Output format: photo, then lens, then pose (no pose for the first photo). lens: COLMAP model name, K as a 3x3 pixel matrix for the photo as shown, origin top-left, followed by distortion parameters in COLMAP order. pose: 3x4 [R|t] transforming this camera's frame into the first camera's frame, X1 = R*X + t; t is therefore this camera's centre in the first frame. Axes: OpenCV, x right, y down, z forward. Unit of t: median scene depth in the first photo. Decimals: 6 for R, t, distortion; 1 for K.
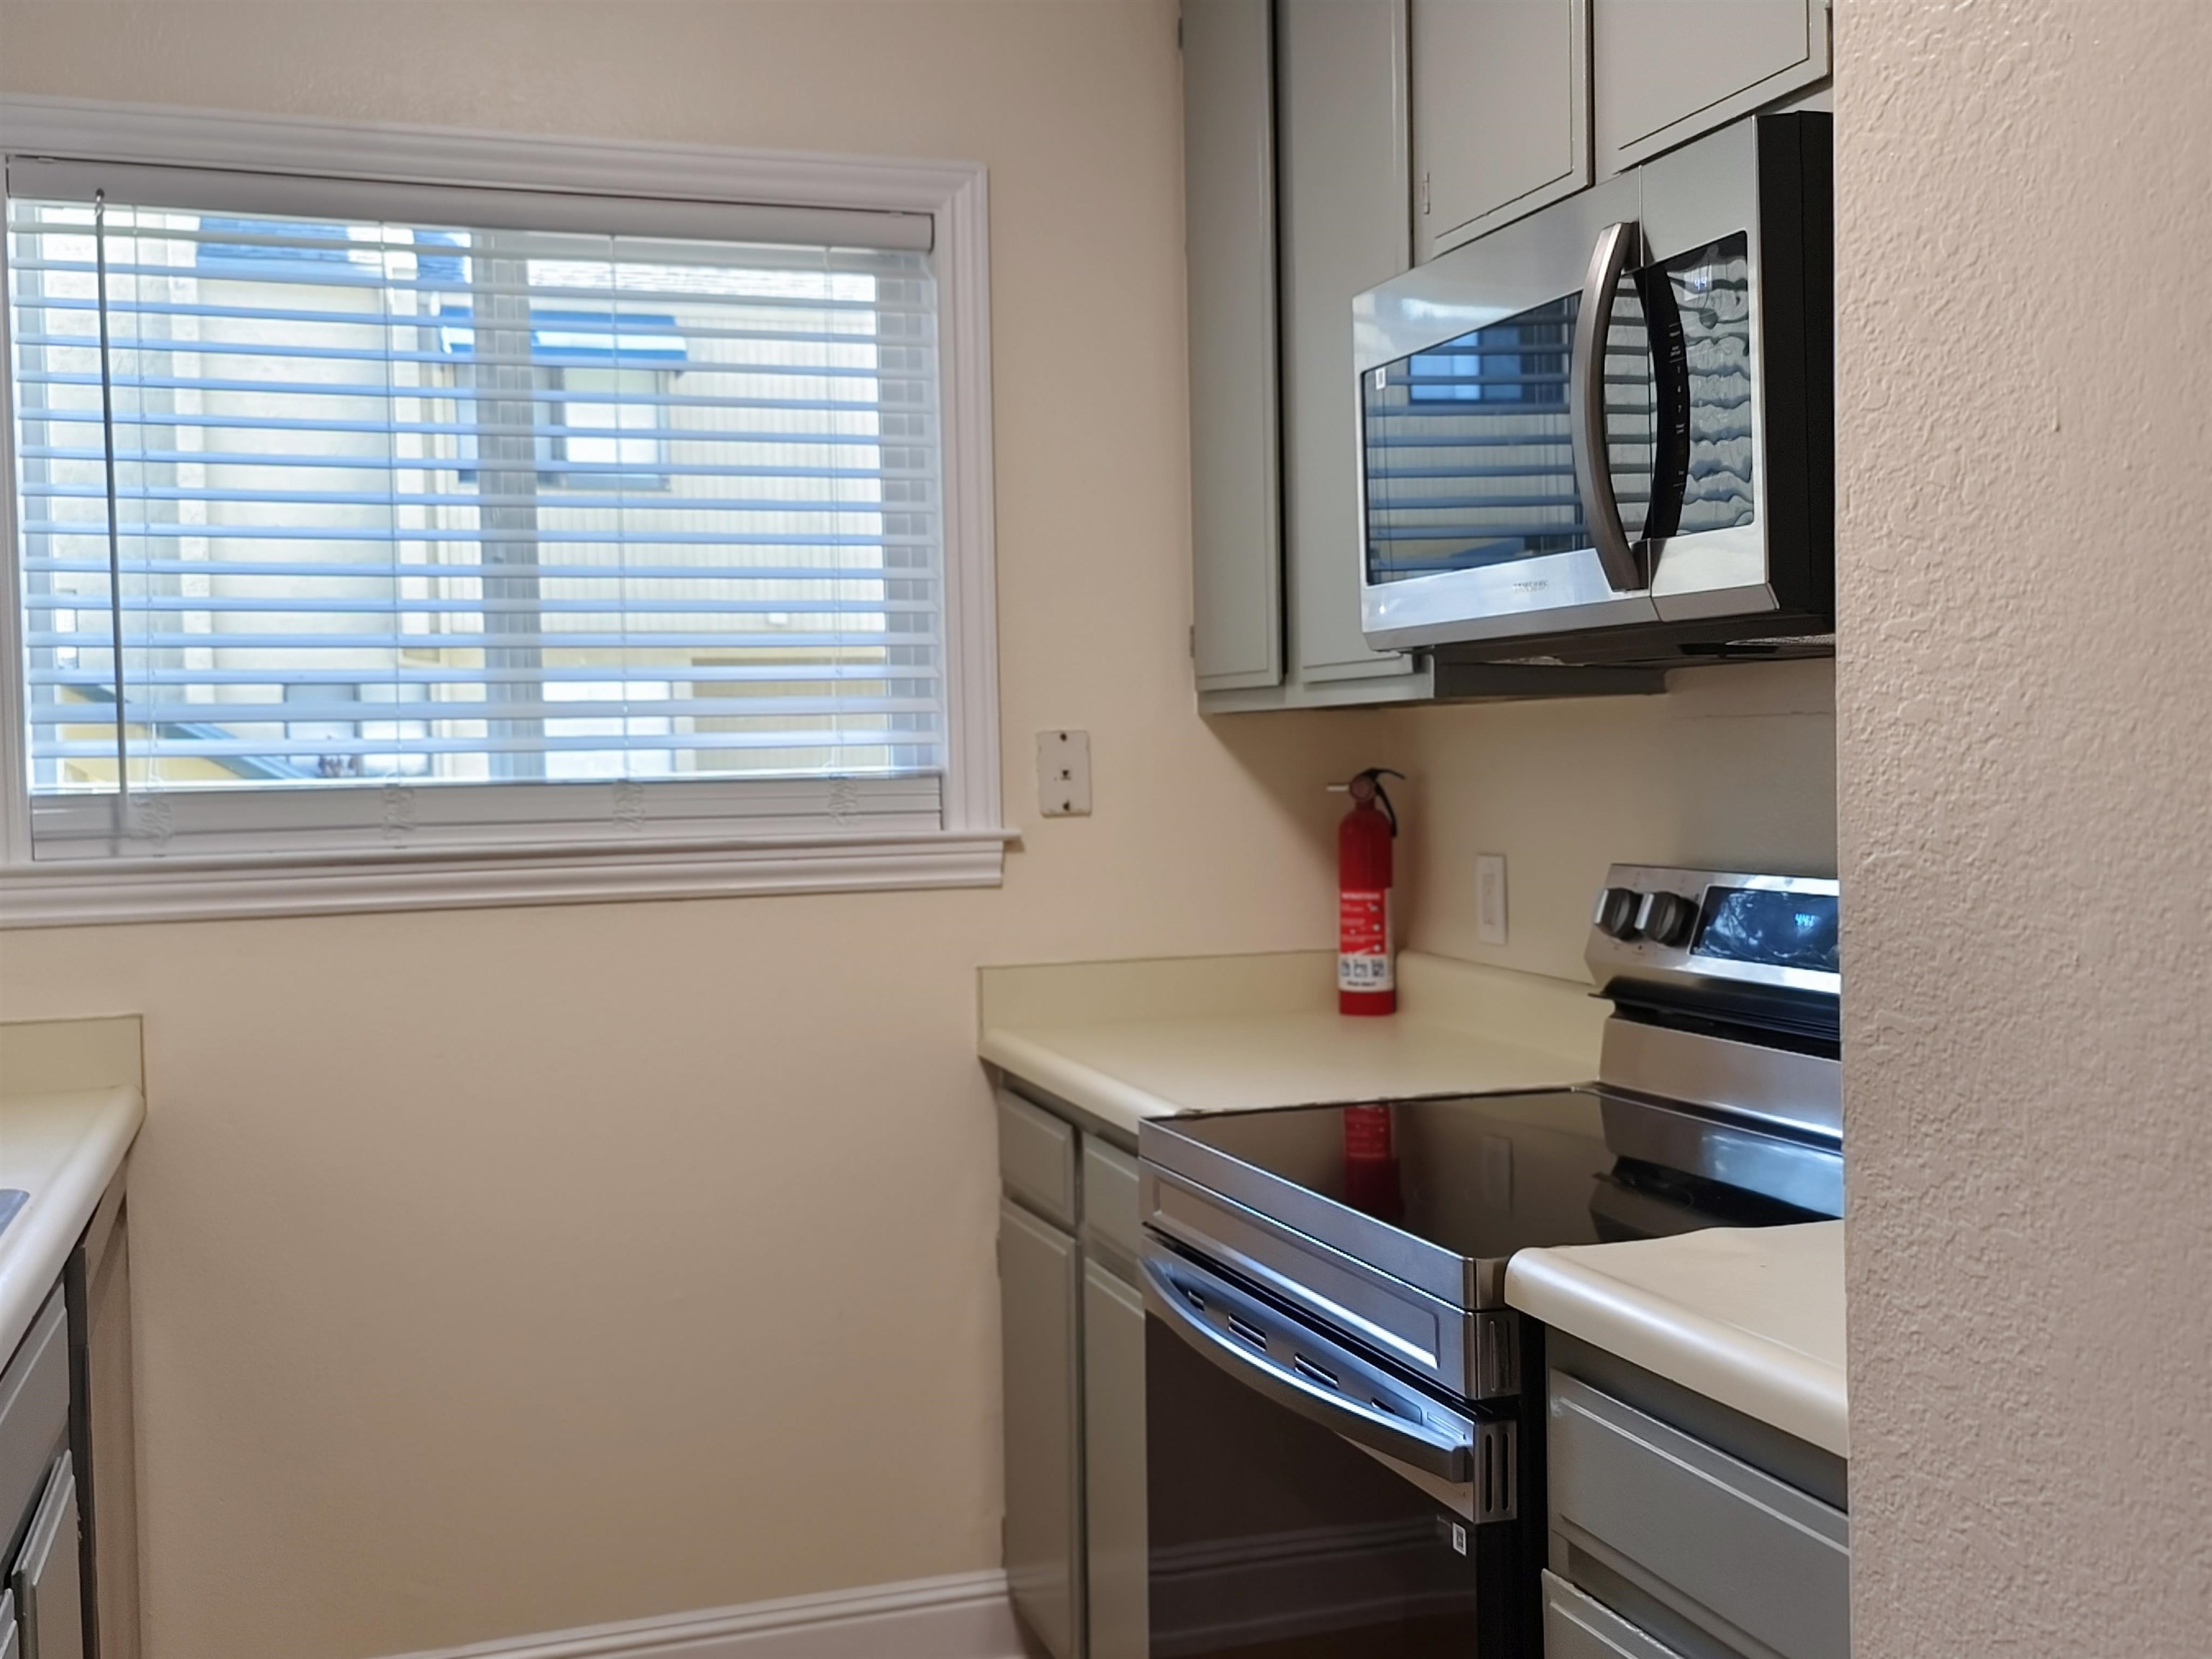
lens RADIAL K [[2249.0, 0, 1095.5], [0, 2249.0, 821.7], [0, 0, 1]] dist [0.026373, 0.000000]
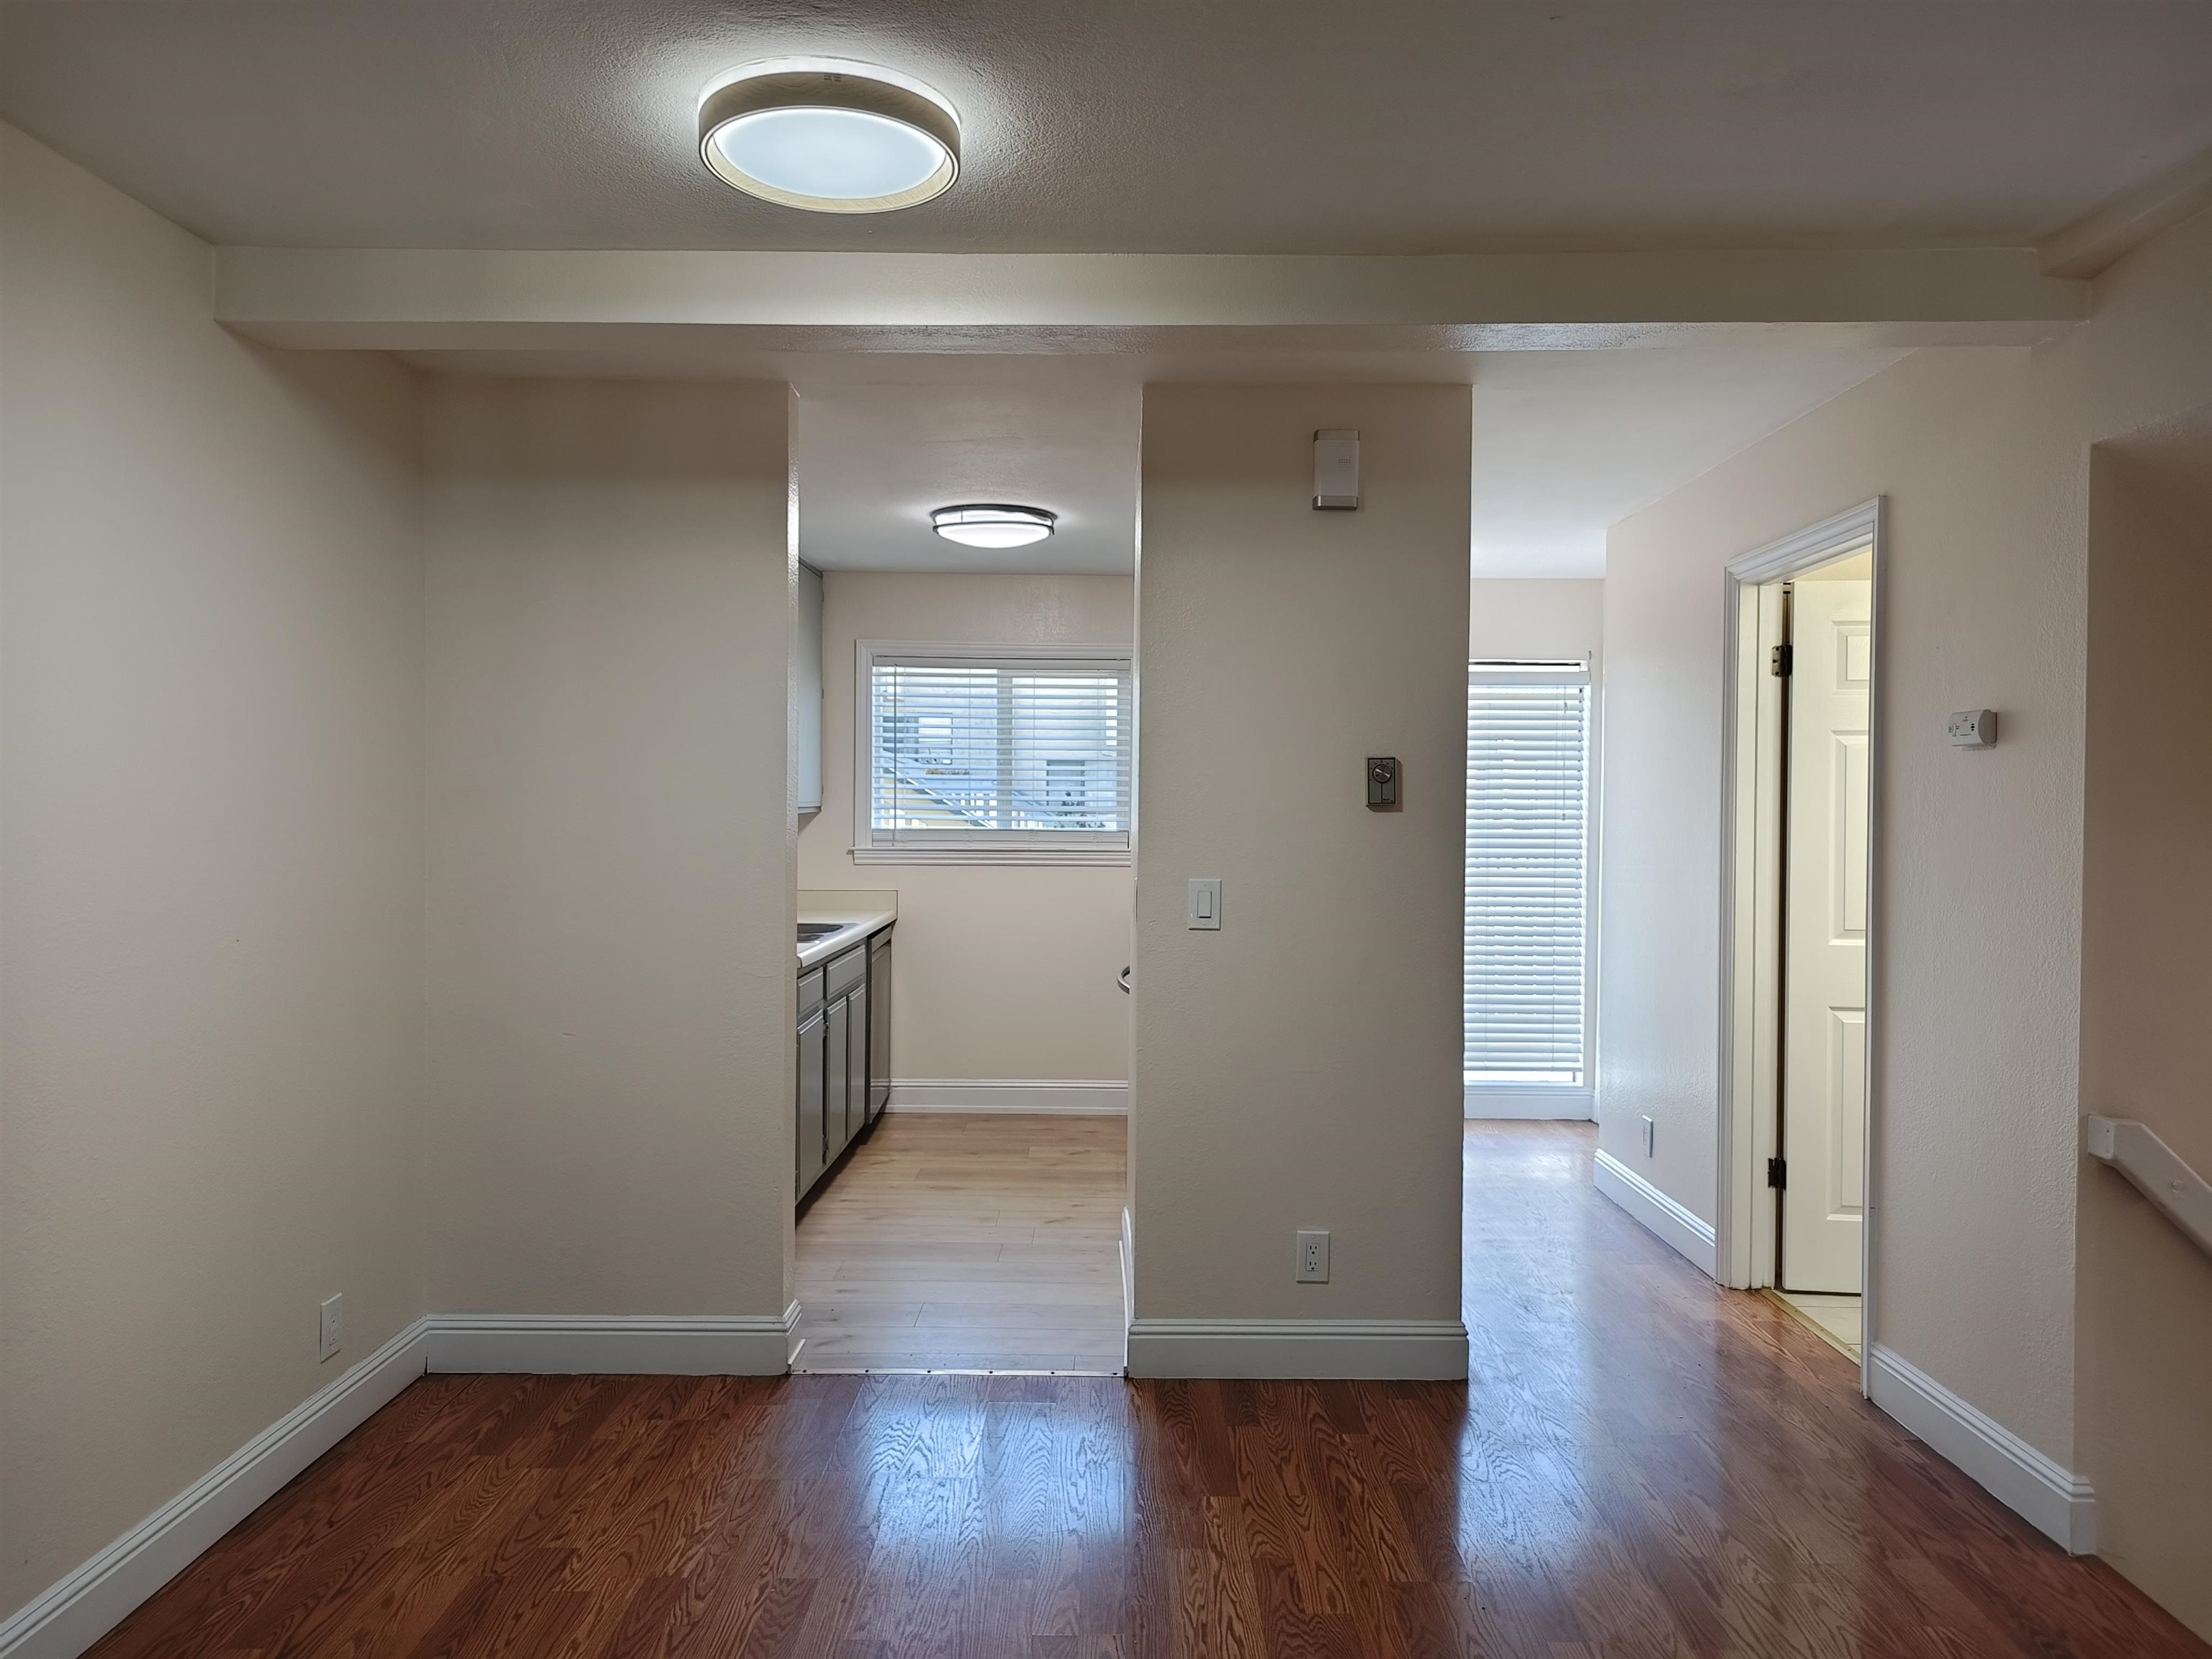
lens RADIAL K [[1449.6, 0, 1124.4], [0, 1449.6, 850.1], [0, 0, 1]] dist [0.007046, -0.003709]
pose [[0.950235, 0.041448, -0.308766, 0.648170], [-0.043008, 0.999073, 0.001755, 0.000767], [0.308552, 0.011612, 0.951136, -1.113994]]
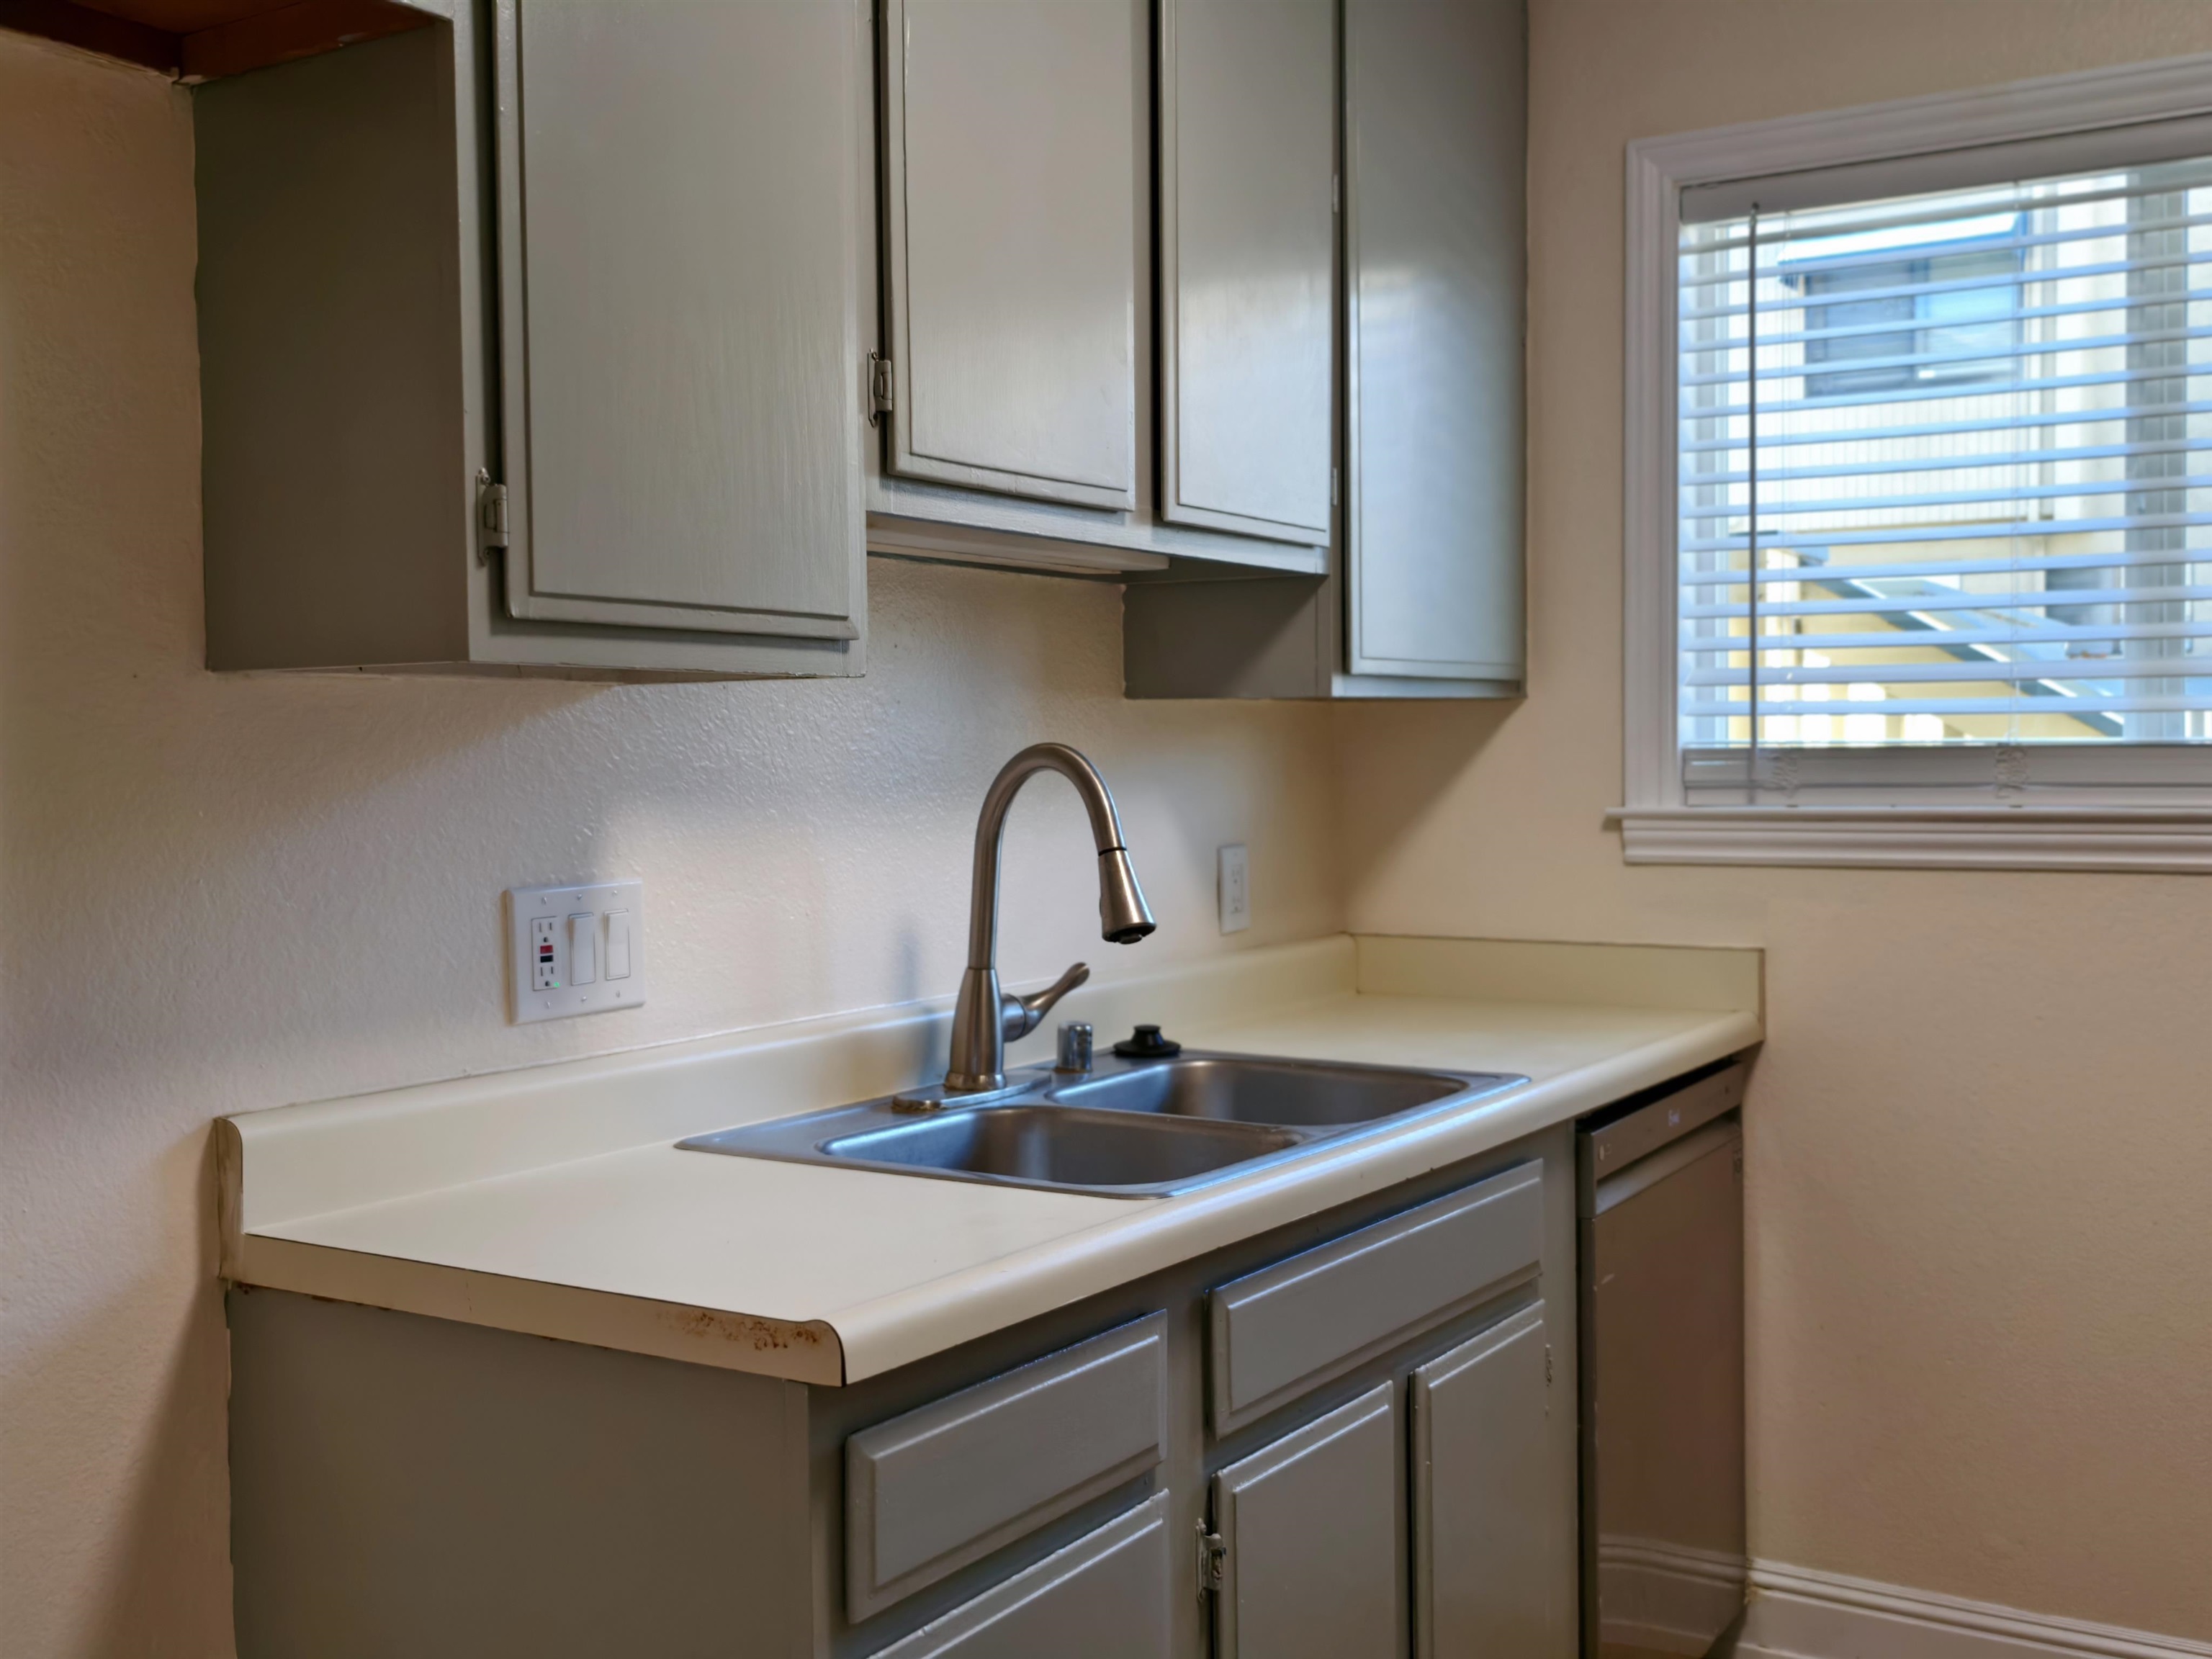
lens RADIAL K [[2249.0, 0, 1087.9], [0, 2249.0, 813.0], [0, 0, 1]] dist [0.026373, 0.000000]
pose [[0.600935, 0.041482, -0.798221, 0.259806], [-0.027117, 0.999136, 0.031509, -0.006938], [0.798838, 0.002710, 0.601540, 0.075576]]
